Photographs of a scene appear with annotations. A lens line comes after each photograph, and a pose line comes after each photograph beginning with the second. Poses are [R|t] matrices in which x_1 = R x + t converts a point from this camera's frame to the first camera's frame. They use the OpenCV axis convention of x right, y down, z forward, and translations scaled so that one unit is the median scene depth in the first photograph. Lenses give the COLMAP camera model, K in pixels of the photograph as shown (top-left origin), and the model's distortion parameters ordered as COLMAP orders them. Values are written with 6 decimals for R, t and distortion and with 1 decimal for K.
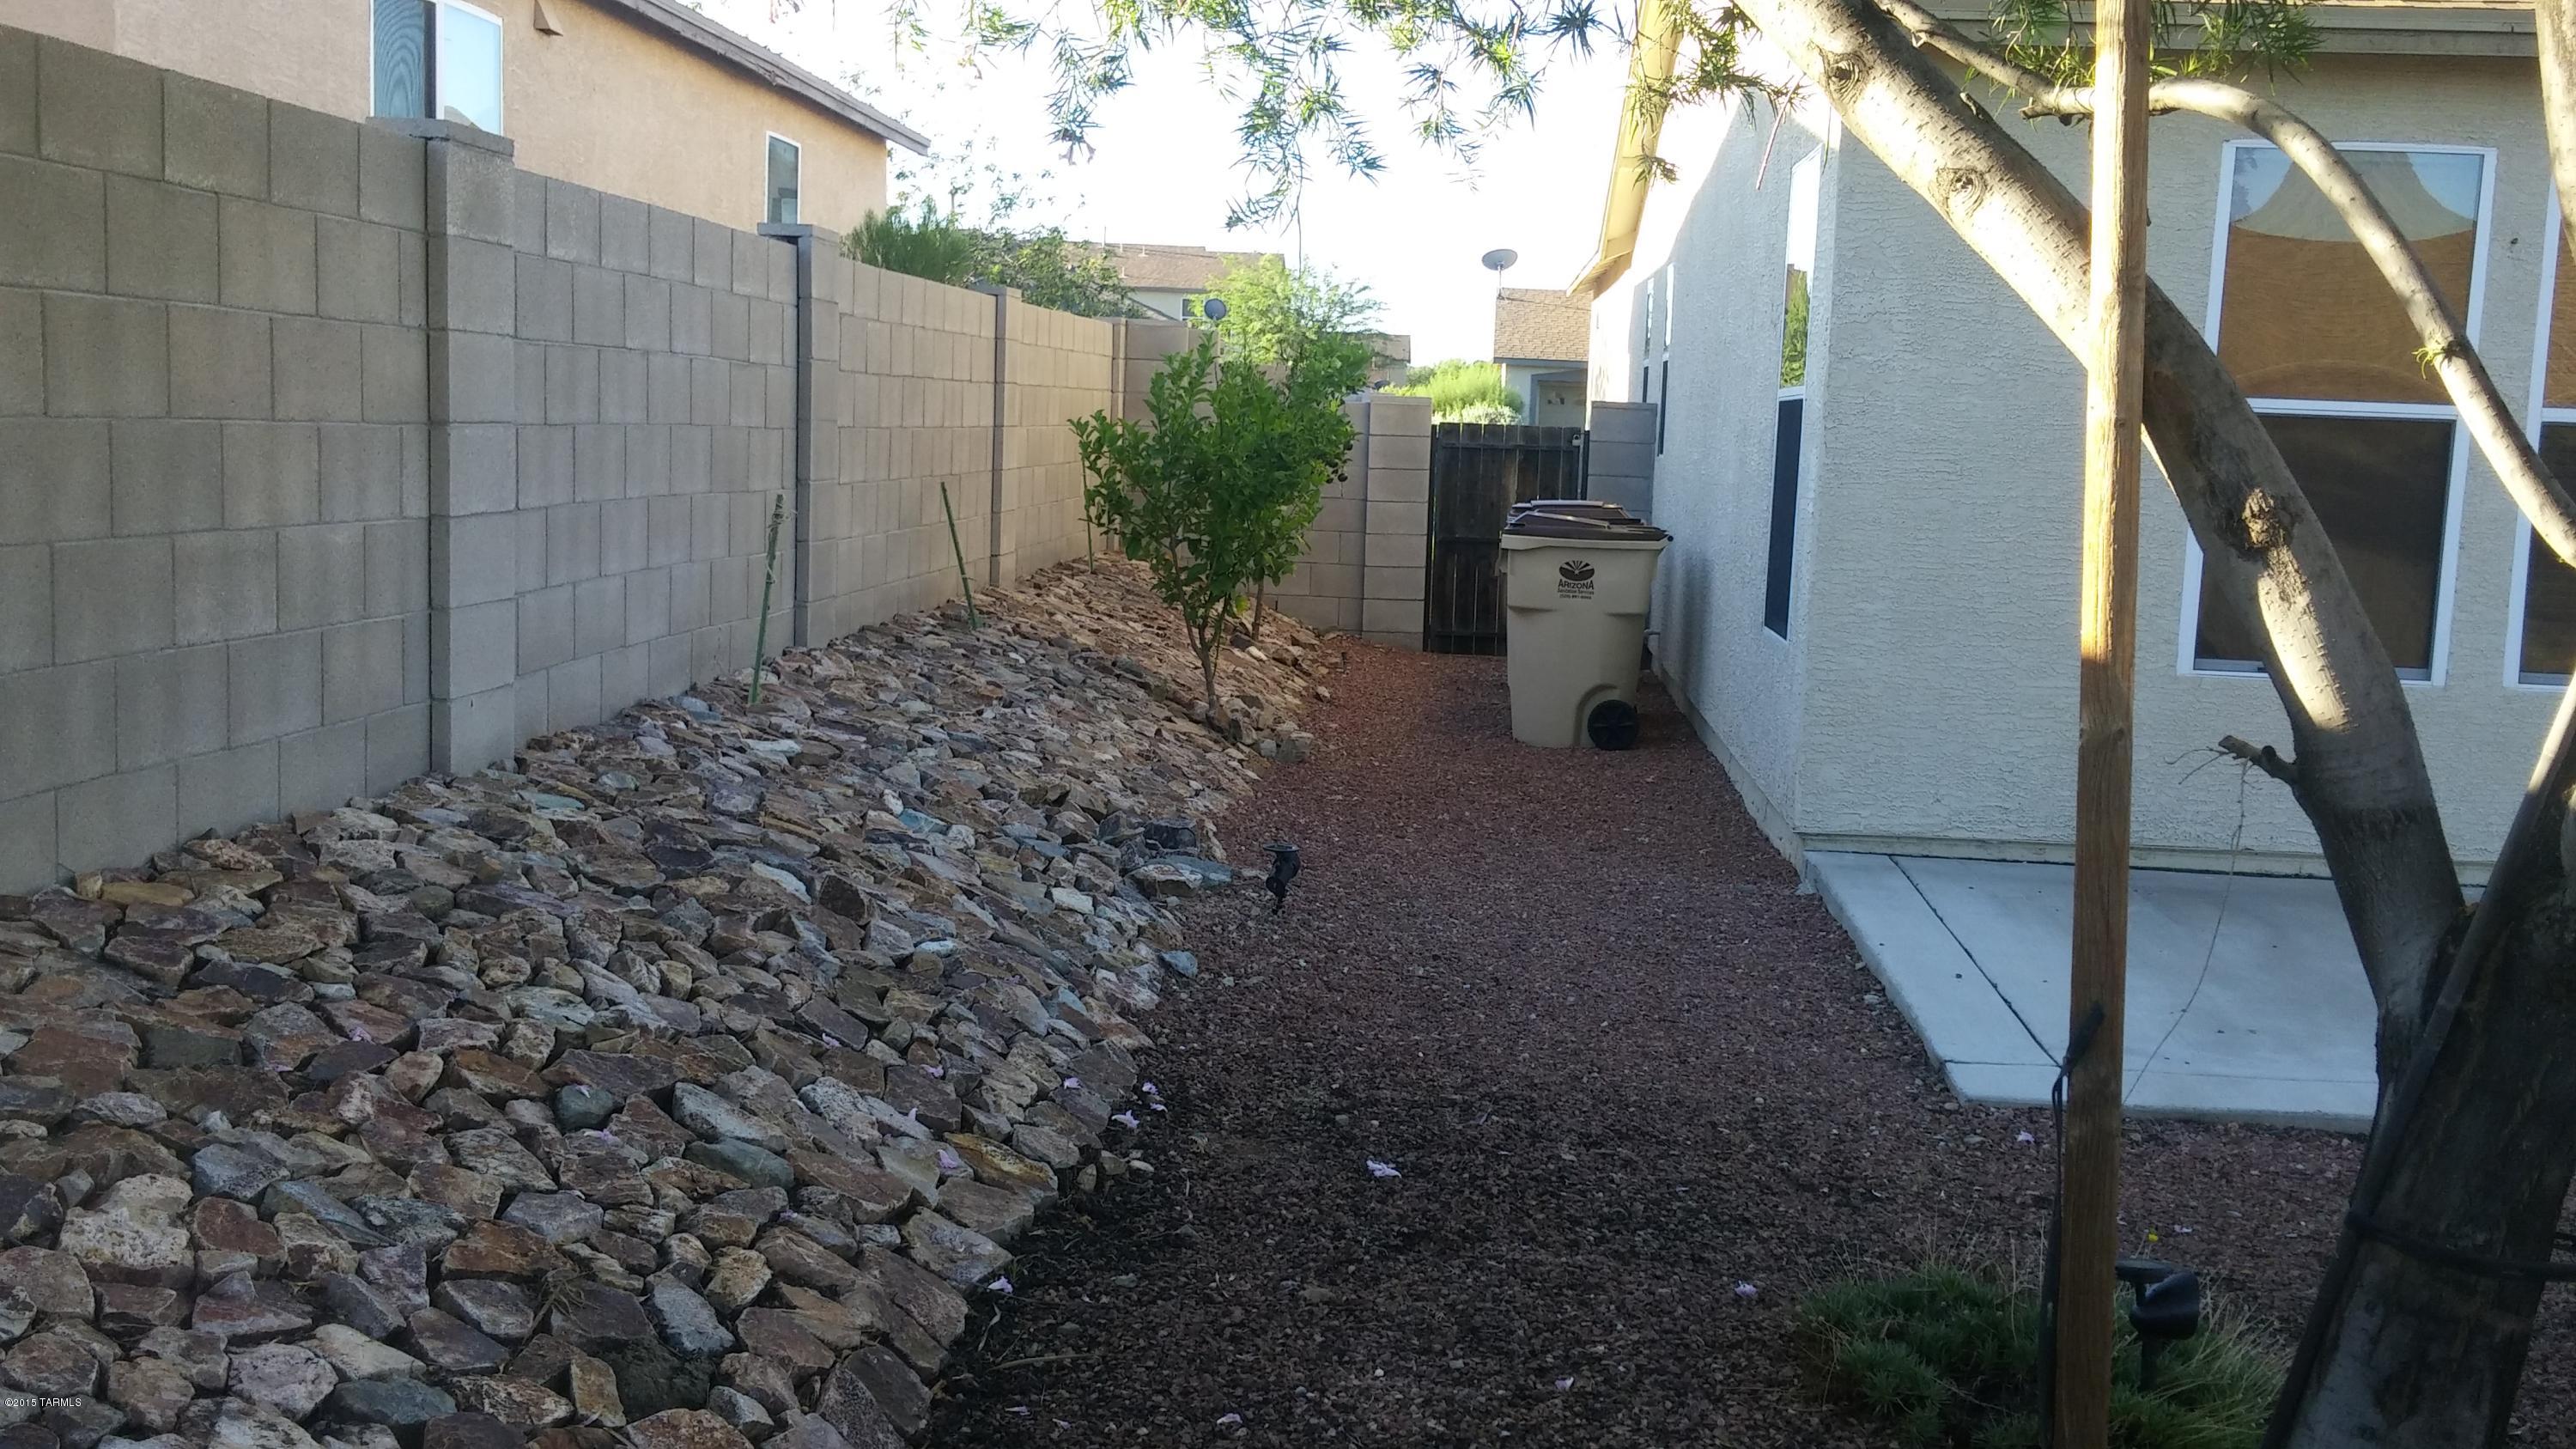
lens RADIAL K [[2560.8, 0, 1289.6], [0, 2560.8, 722.0], [0, 0, 1]] dist [0.048276, 0.000000]
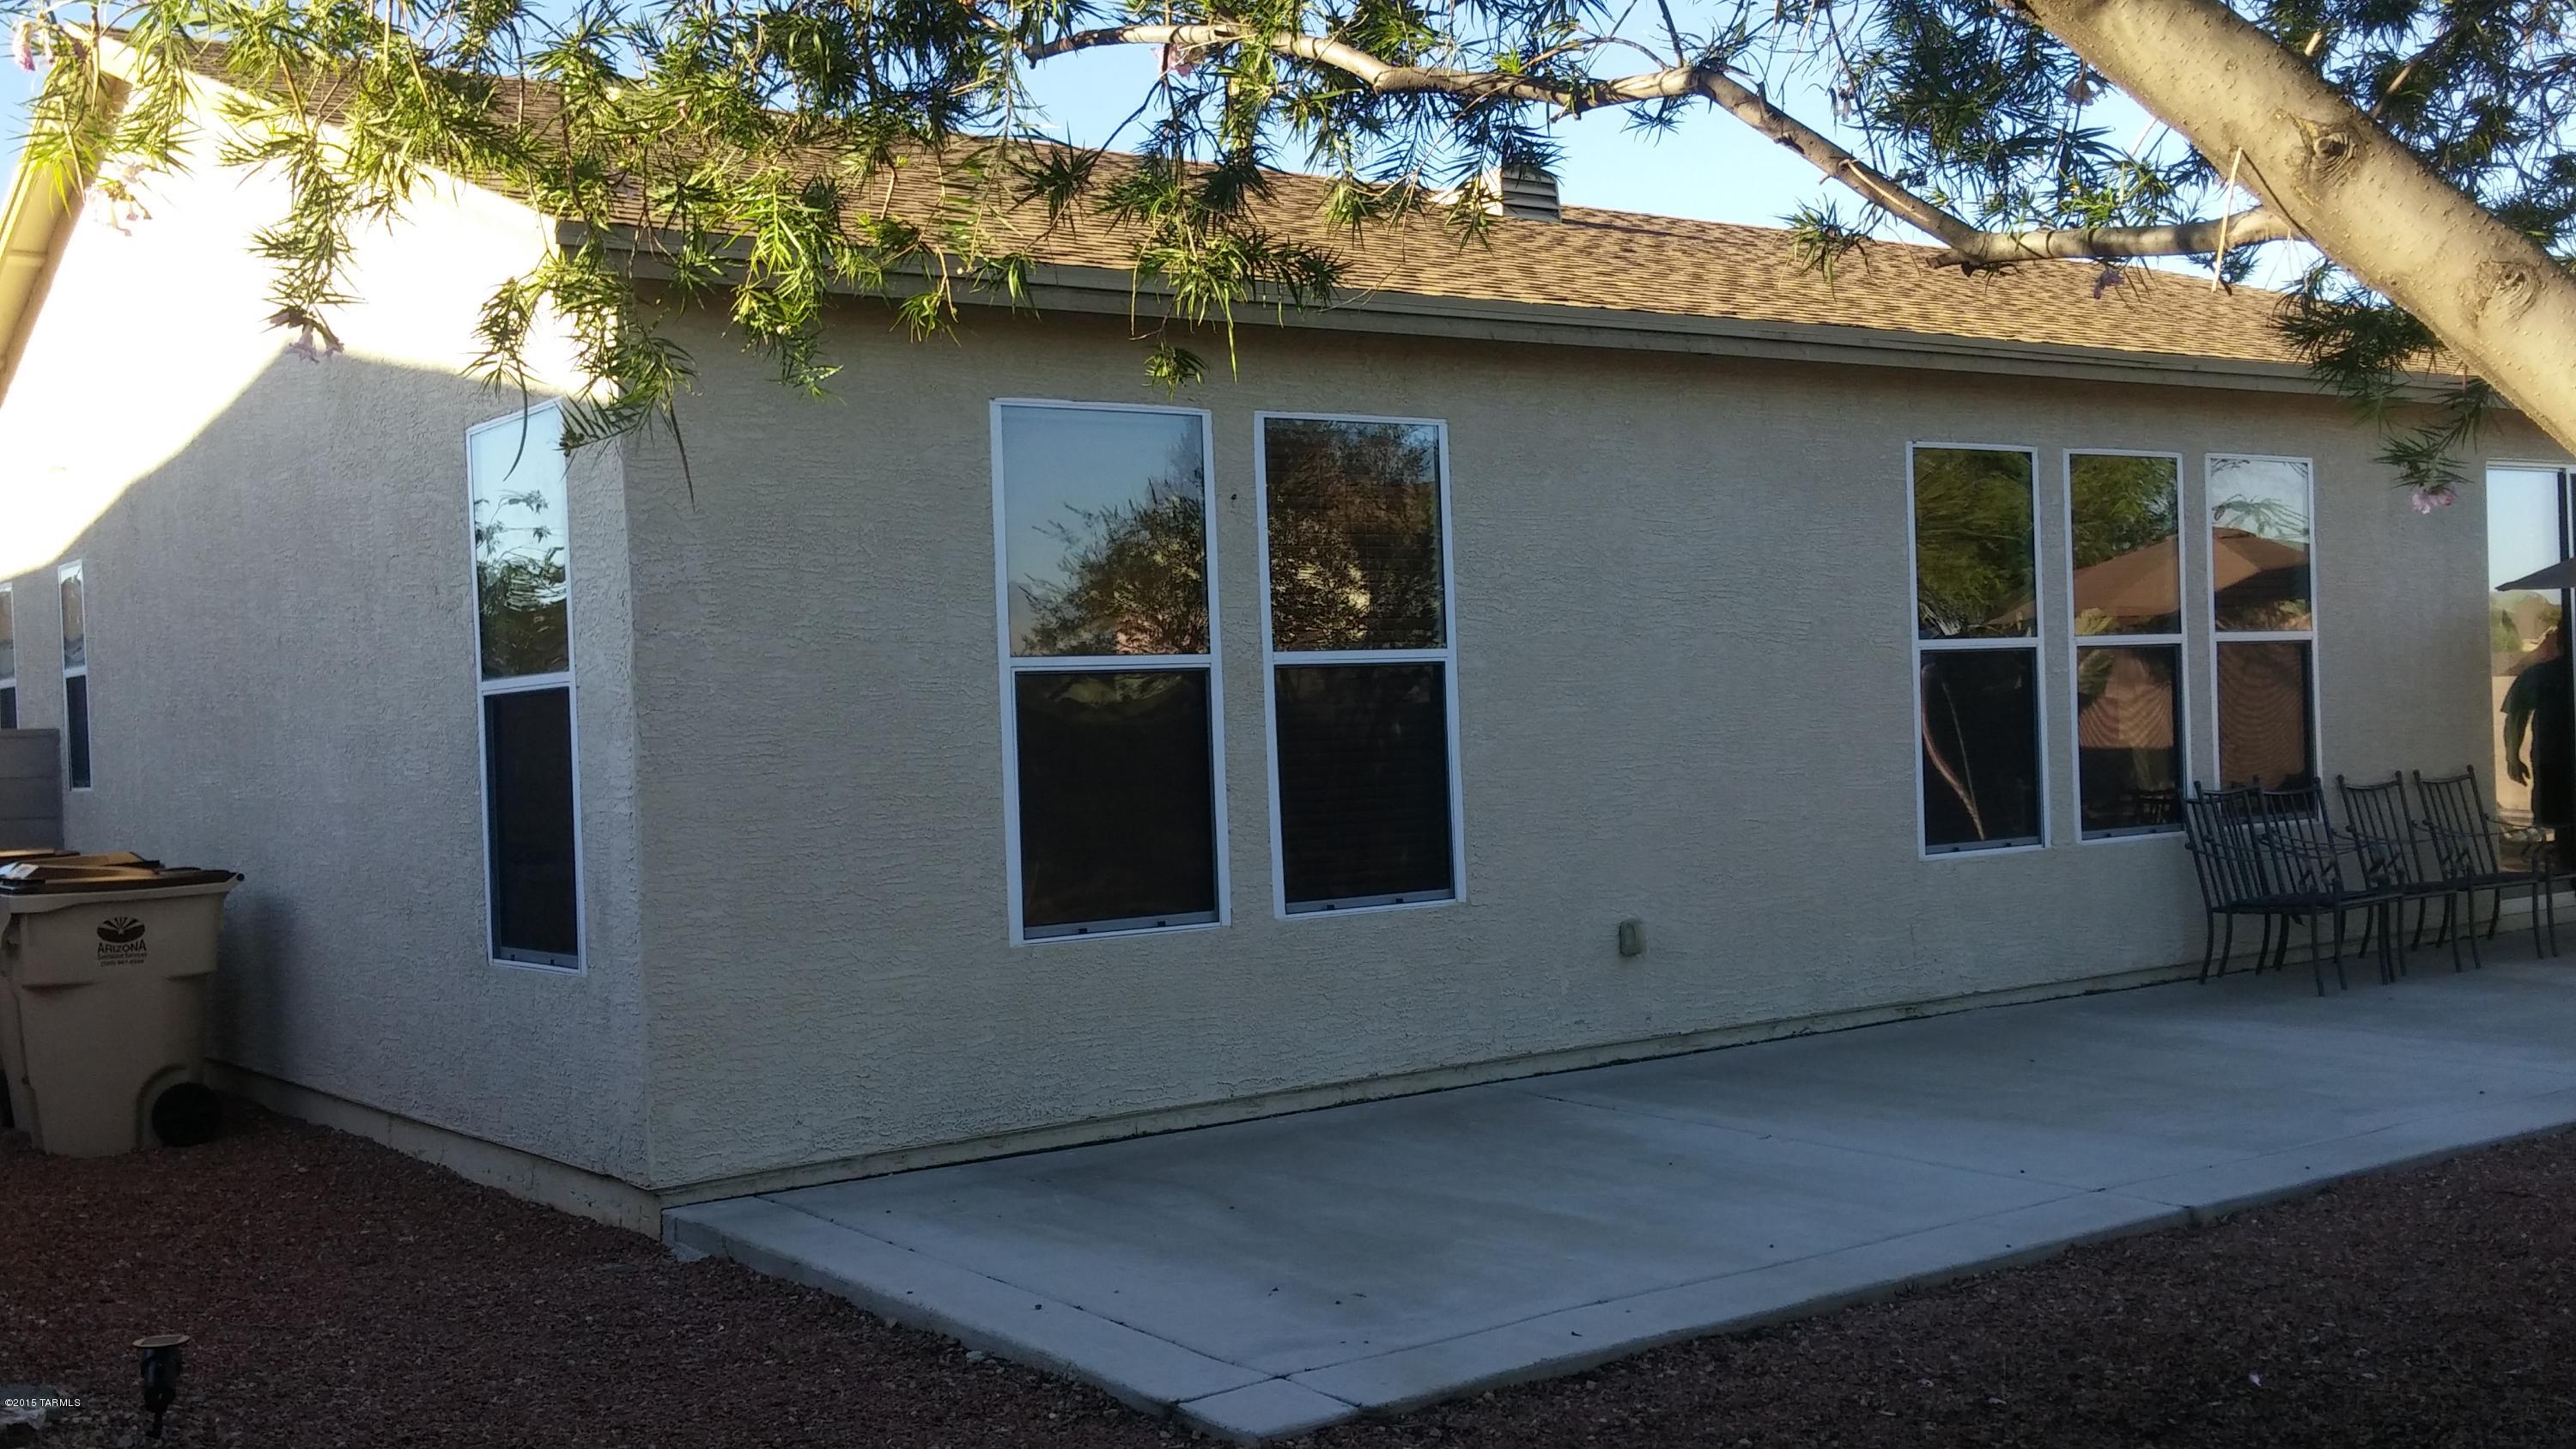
lens RADIAL K [[2560.8, 0, 1287.8], [0, 2560.8, 733.7], [0, 0, 1]] dist [0.048276, 0.000000]
pose [[0.757168, -0.072784, 0.649153, -0.187210], [0.147278, 0.987206, -0.061098, -0.023166], [-0.636401, 0.141867, 0.758200, 0.204350]]
